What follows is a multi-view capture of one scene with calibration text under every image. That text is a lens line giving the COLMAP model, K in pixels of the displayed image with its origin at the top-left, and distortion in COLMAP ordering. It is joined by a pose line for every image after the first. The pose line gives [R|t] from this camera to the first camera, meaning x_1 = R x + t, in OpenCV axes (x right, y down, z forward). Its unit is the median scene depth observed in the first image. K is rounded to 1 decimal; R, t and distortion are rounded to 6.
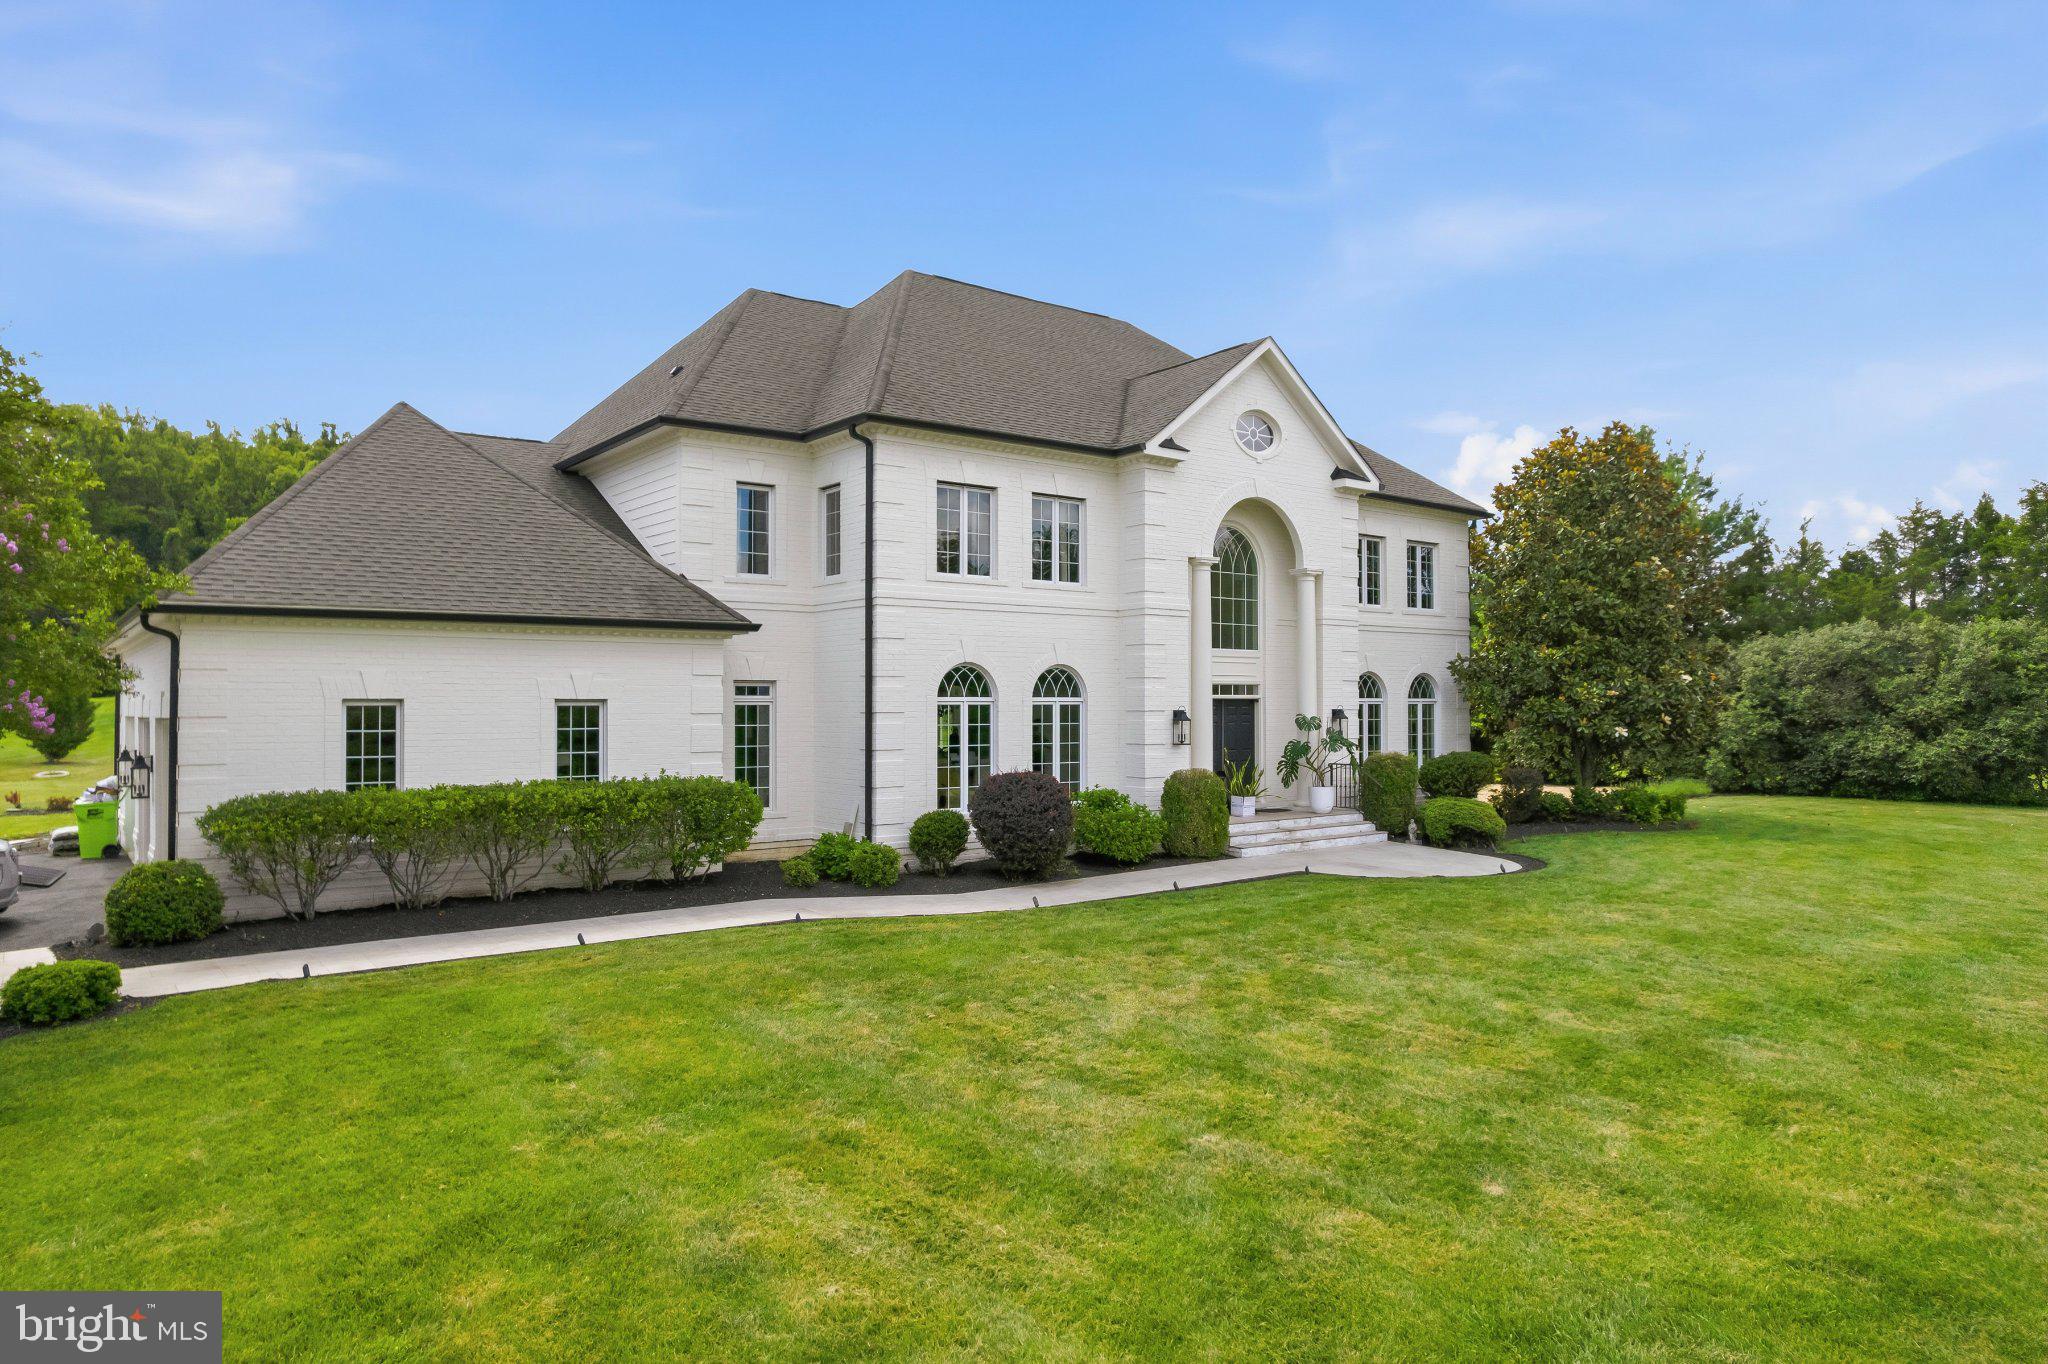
lens RADIAL K [[1315.0, 0, 1023.0], [0, 1315.0, 687.0], [0, 0, 1]] dist [-0.061813, 0.046073]
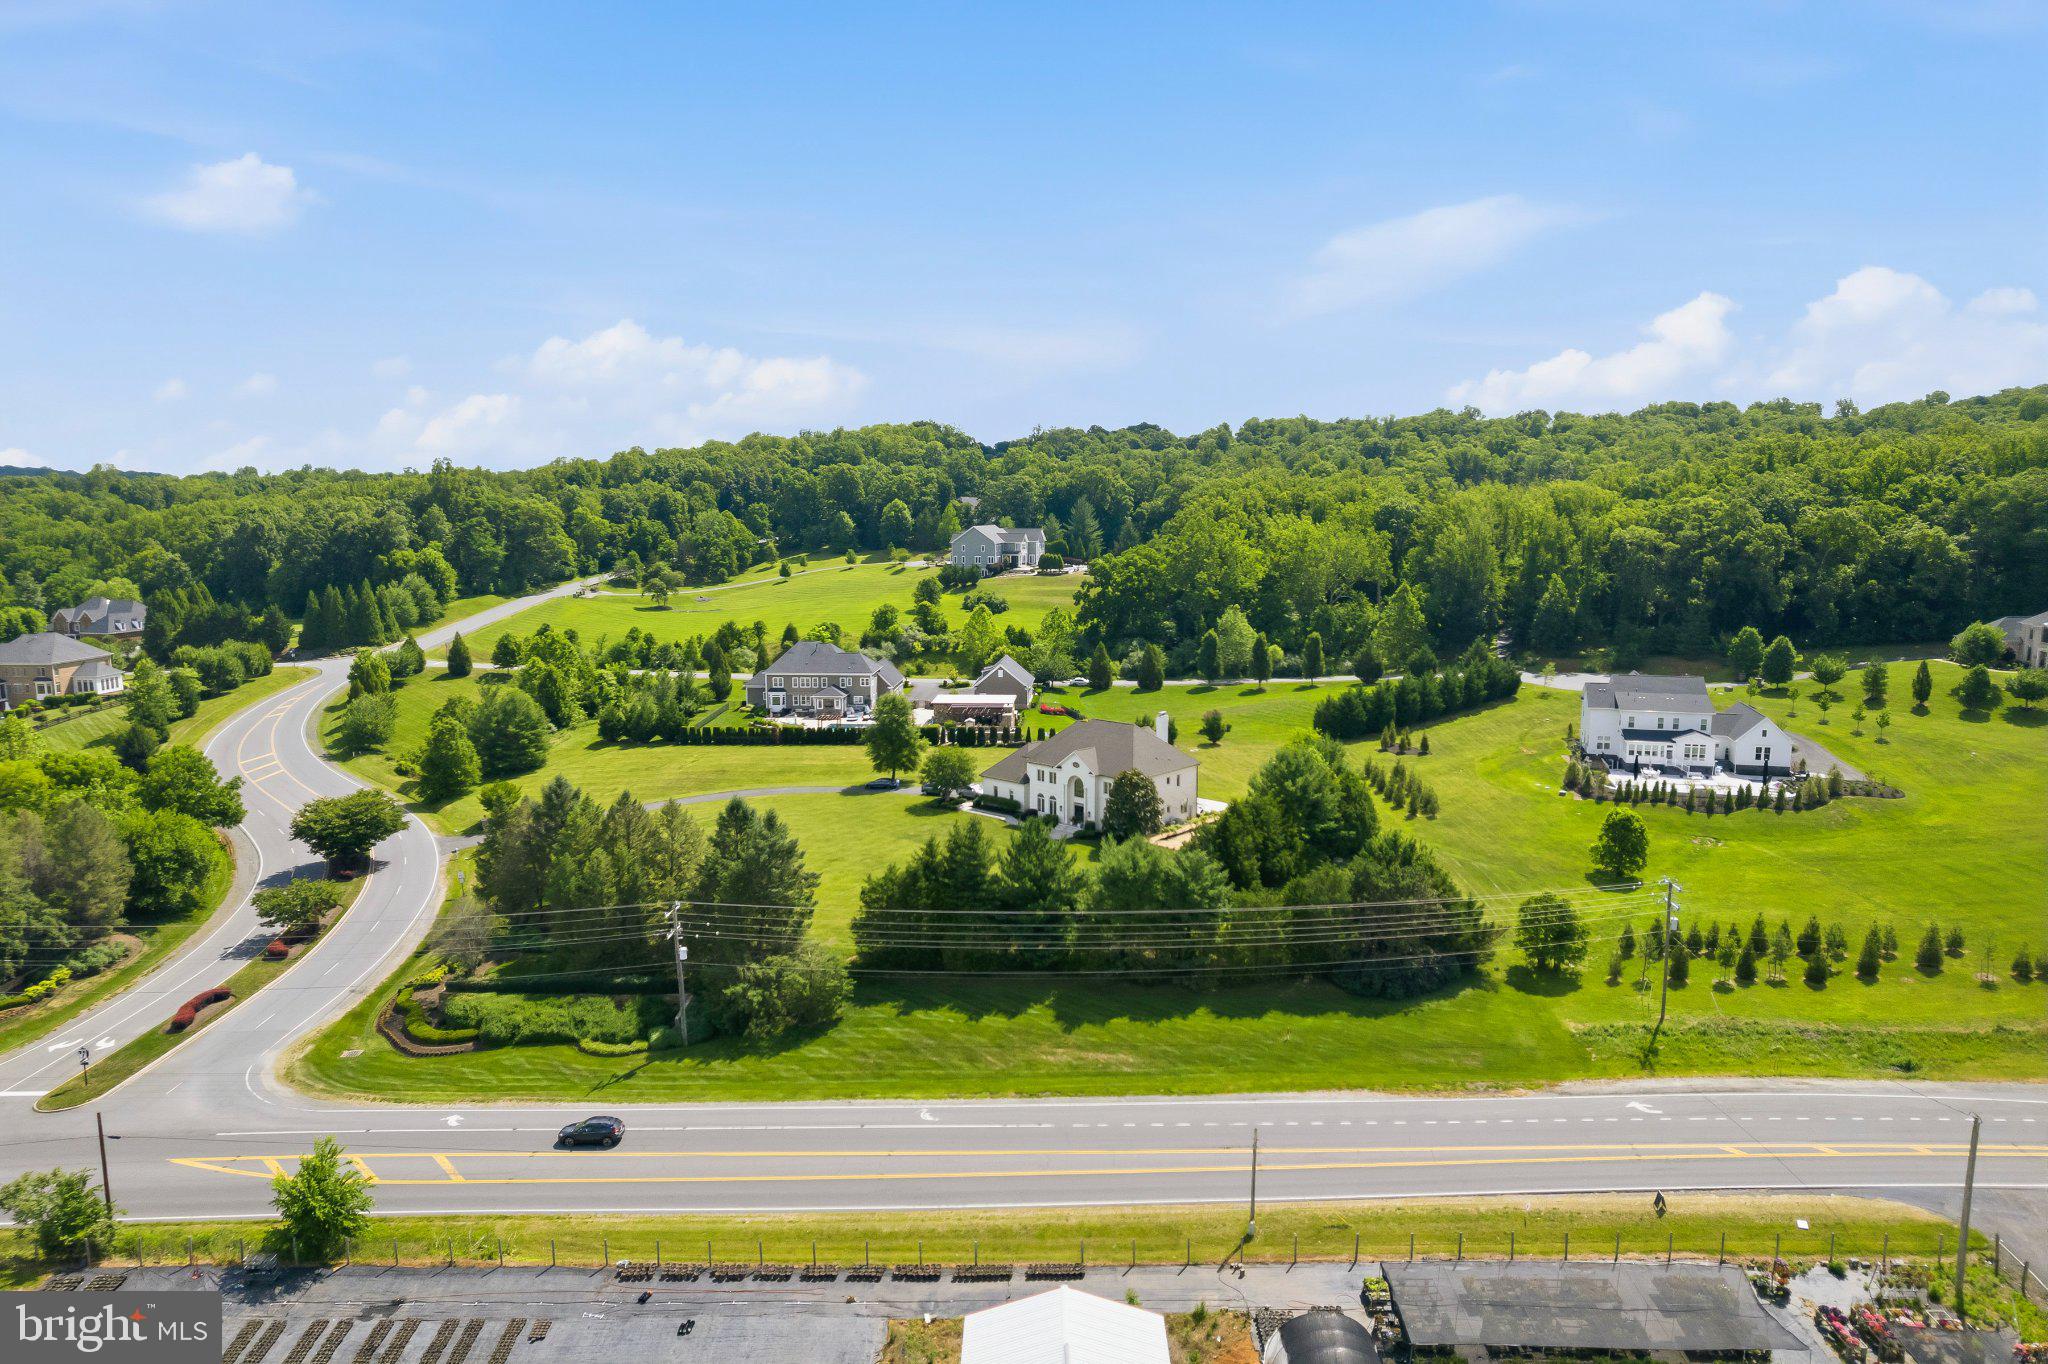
lens RADIAL K [[1315.0, 0, 1031.1], [0, 1315.0, 674.3], [0, 0, 1]] dist [-0.061813, 0.046073]
pose [[0.167911, 0.138115, -0.976079, 6.747293], [0.018455, 0.989523, 0.143192, -1.660716], [0.985629, -0.042057, 0.163603, -0.233138]]
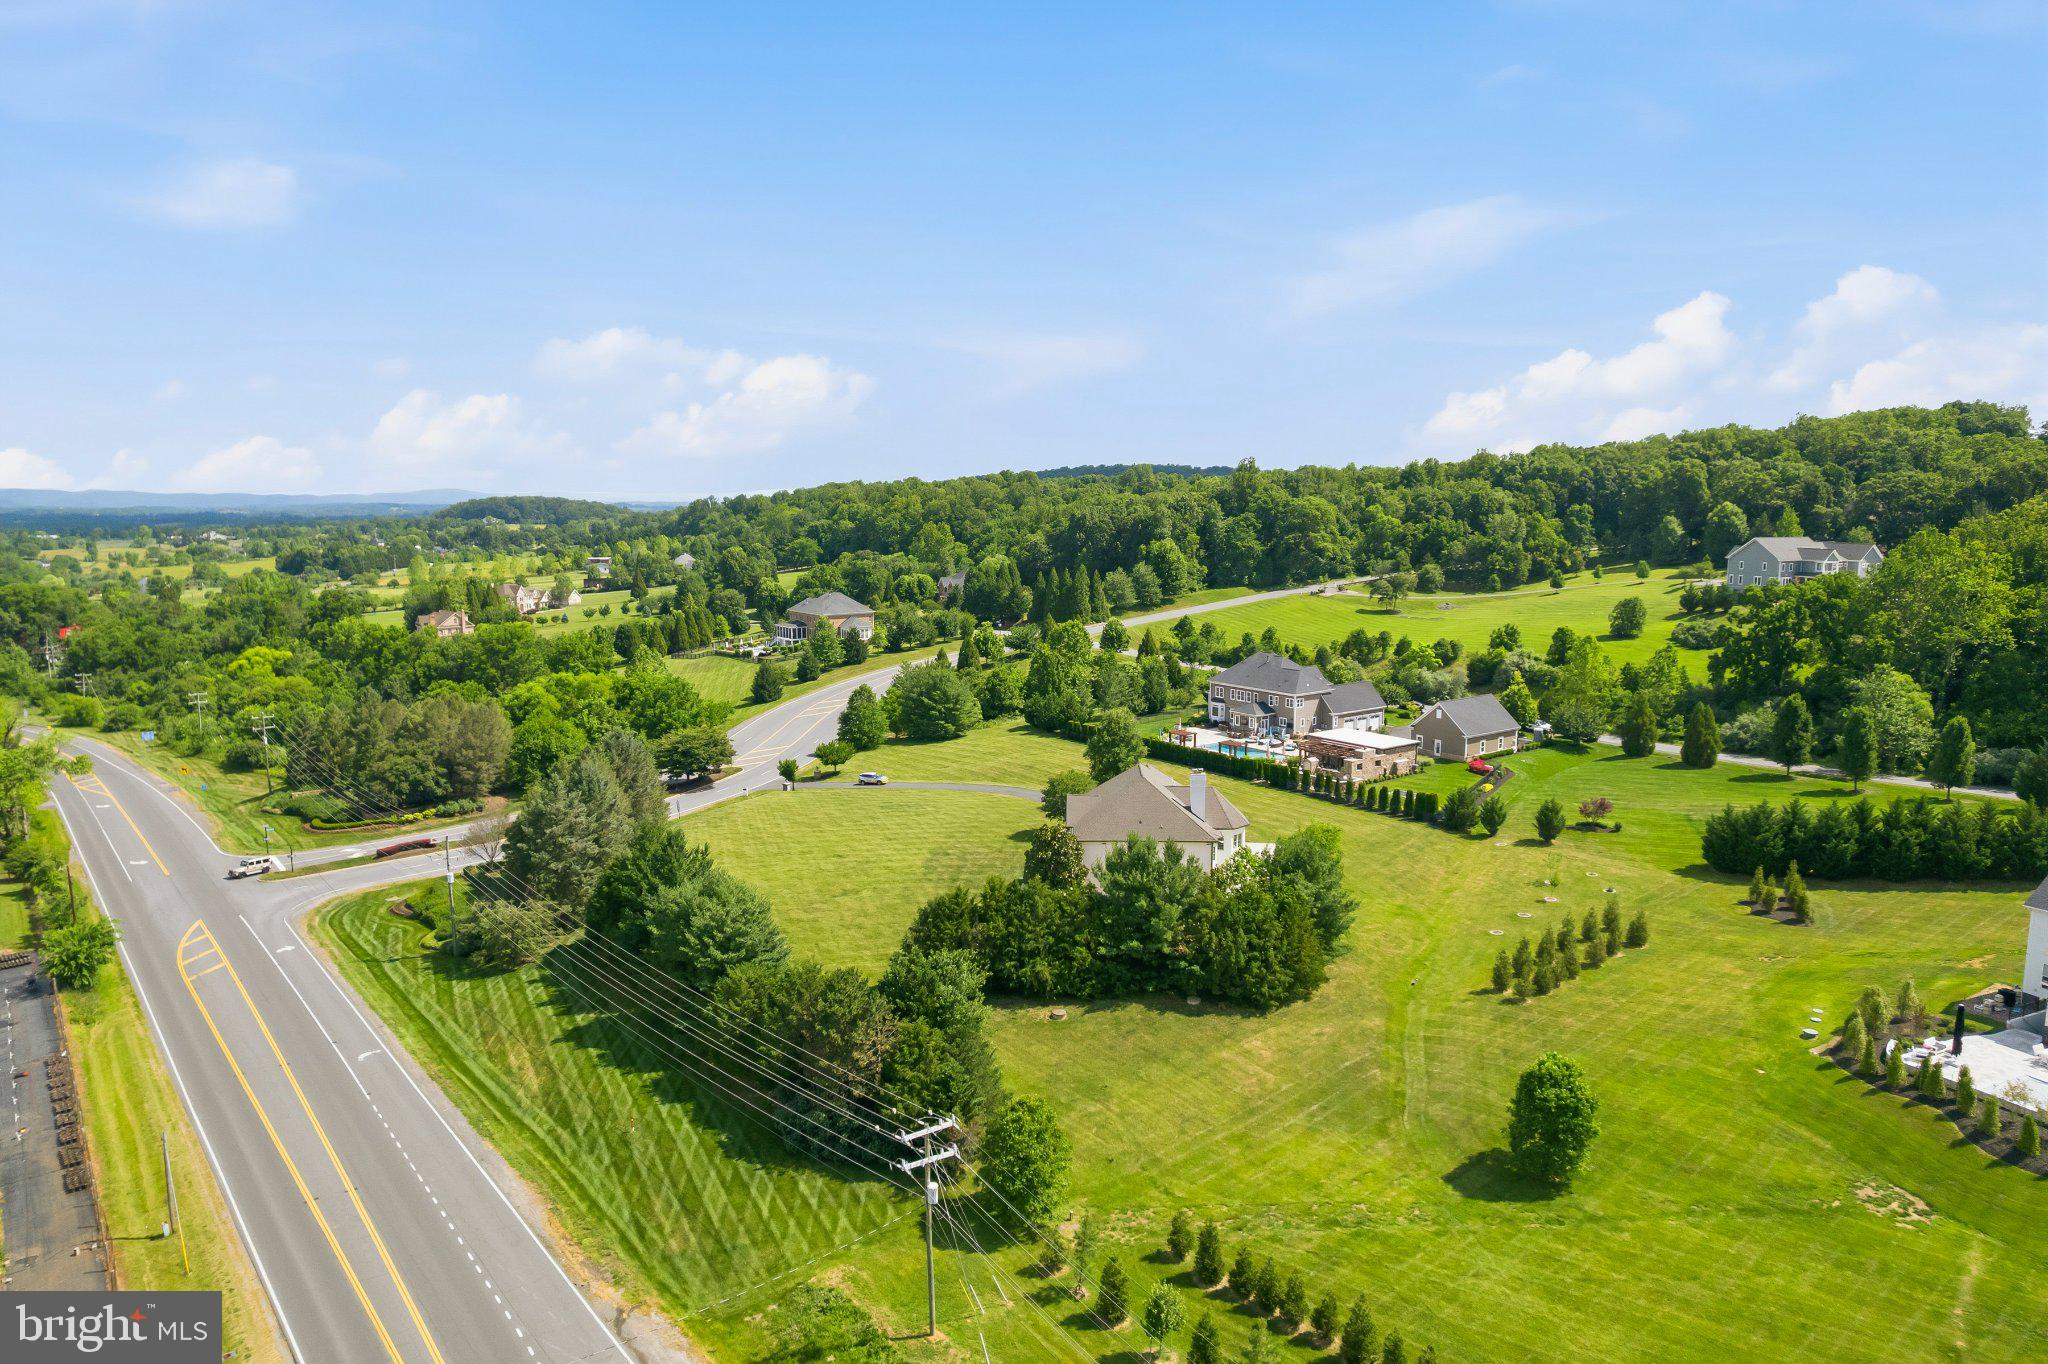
lens RADIAL K [[1315.0, 0, 1026.8], [0, 1315.0, 698.6], [0, 0, 1]] dist [-0.061813, 0.046073]
pose [[-0.644204, 0.121472, -0.755146, 4.623890], [0.014672, 0.989089, 0.146588, -1.557440], [0.764713, 0.083353, -0.638957, 4.602710]]
